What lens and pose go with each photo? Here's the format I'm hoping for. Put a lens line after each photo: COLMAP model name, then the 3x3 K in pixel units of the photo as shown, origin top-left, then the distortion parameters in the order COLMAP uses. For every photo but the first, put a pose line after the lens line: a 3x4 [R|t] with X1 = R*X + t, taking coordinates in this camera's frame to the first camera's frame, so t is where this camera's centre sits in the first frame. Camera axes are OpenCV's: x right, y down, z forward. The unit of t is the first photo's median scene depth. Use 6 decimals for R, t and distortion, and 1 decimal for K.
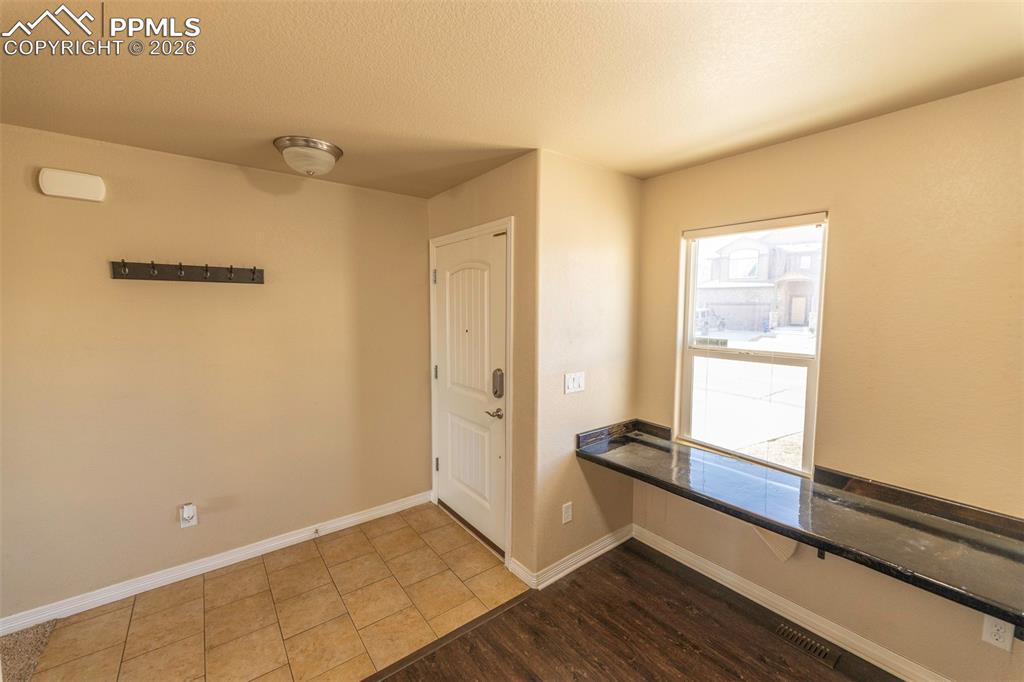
lens RADIAL K [[417.7, 0, 515.6], [0, 417.7, 337.0], [0, 0, 1]] dist [-0.003546, 0.000413]
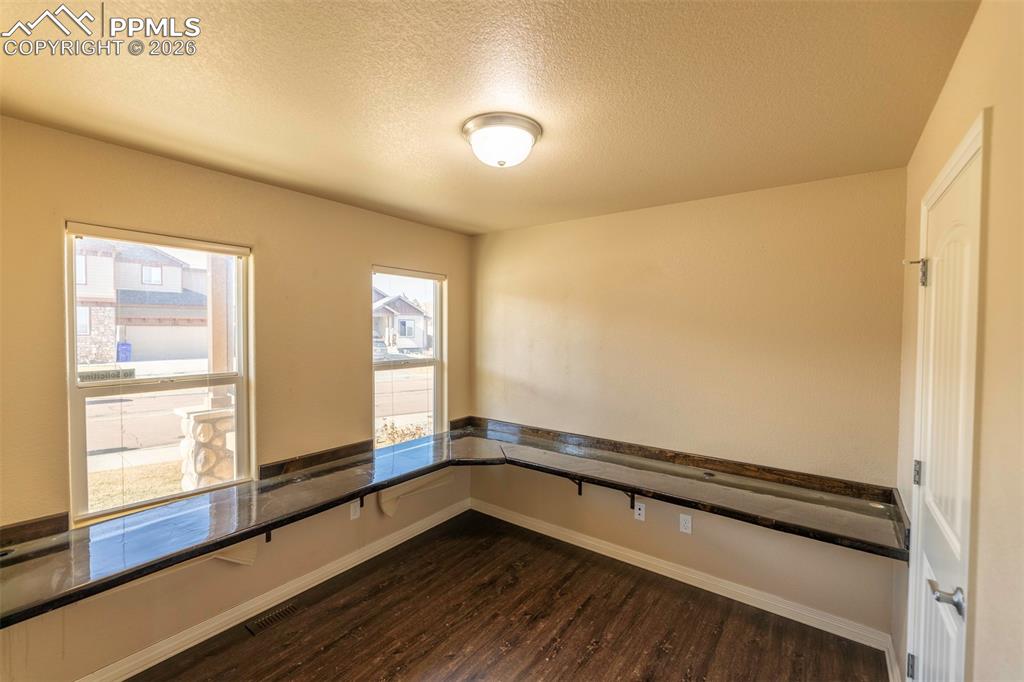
lens RADIAL K [[417.7, 0, 514.4], [0, 417.7, 339.2], [0, 0, 1]] dist [-0.003546, 0.000413]
pose [[-0.254804, -0.034706, 0.966370, -0.495405], [0.066138, 0.996390, 0.053223, -0.049491], [-0.964728, 0.077476, -0.251589, 0.510448]]
